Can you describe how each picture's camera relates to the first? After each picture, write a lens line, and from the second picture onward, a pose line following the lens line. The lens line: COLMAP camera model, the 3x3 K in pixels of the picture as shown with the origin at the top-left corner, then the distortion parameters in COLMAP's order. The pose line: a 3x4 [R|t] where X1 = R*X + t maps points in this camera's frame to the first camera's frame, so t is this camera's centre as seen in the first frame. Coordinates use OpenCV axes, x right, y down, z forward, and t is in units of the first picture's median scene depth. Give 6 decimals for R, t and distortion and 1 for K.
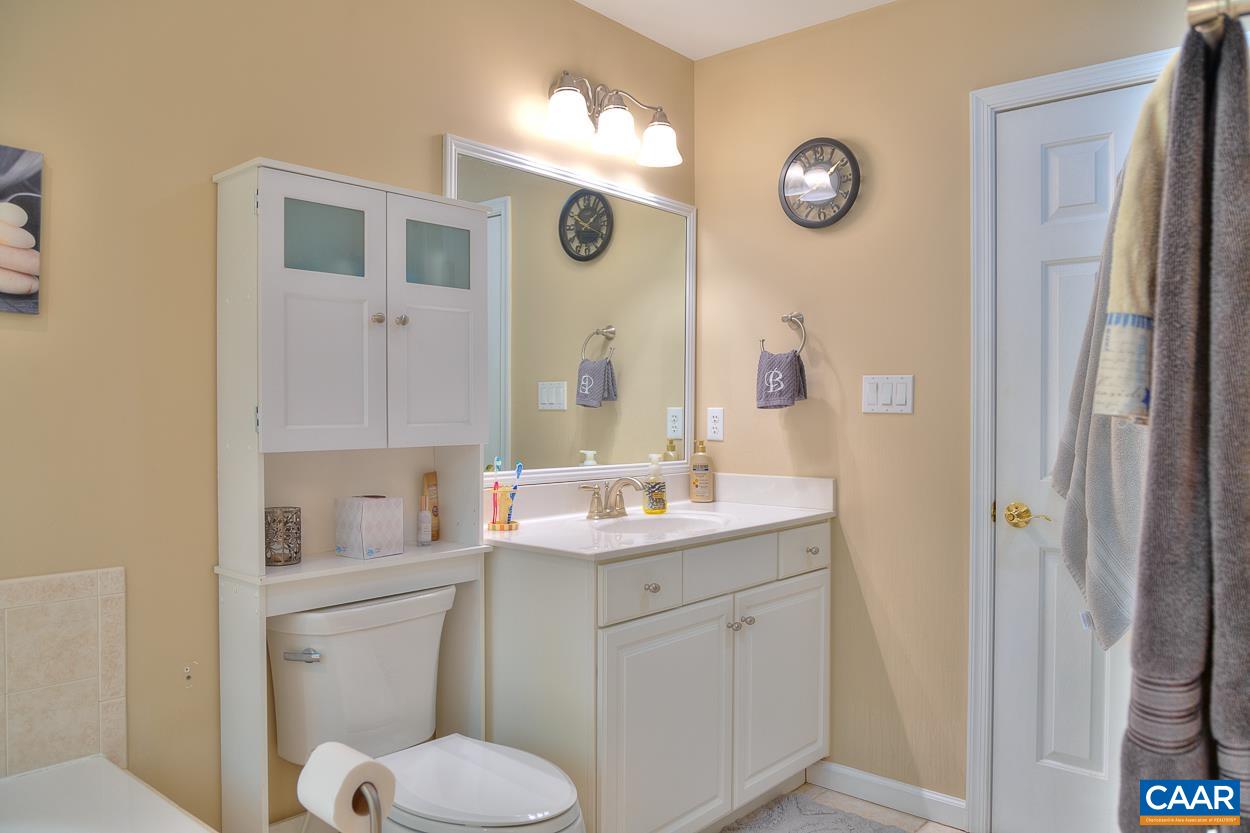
lens RADIAL K [[887.2, 0, 631.7], [0, 887.2, 418.5], [0, 0, 1]] dist [-0.042066, 0.010052]
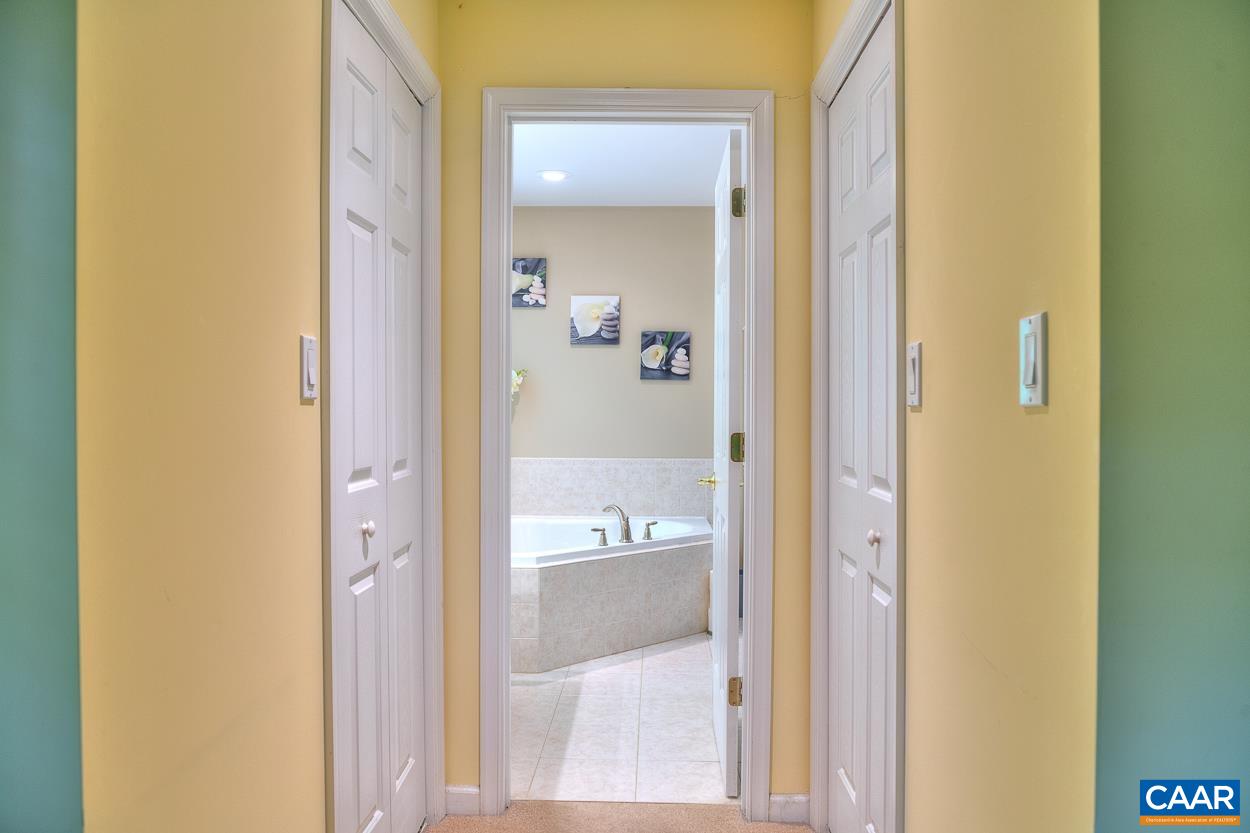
lens RADIAL K [[887.2, 0, 631.7], [0, 887.2, 418.5], [0, 0, 1]] dist [-0.042066, 0.010052]
pose [[0.632990, 0.008858, -0.774109, 1.266323], [-0.010540, 0.999940, 0.002824, 0.013094], [0.774088, 0.006372, 0.633046, -0.920967]]
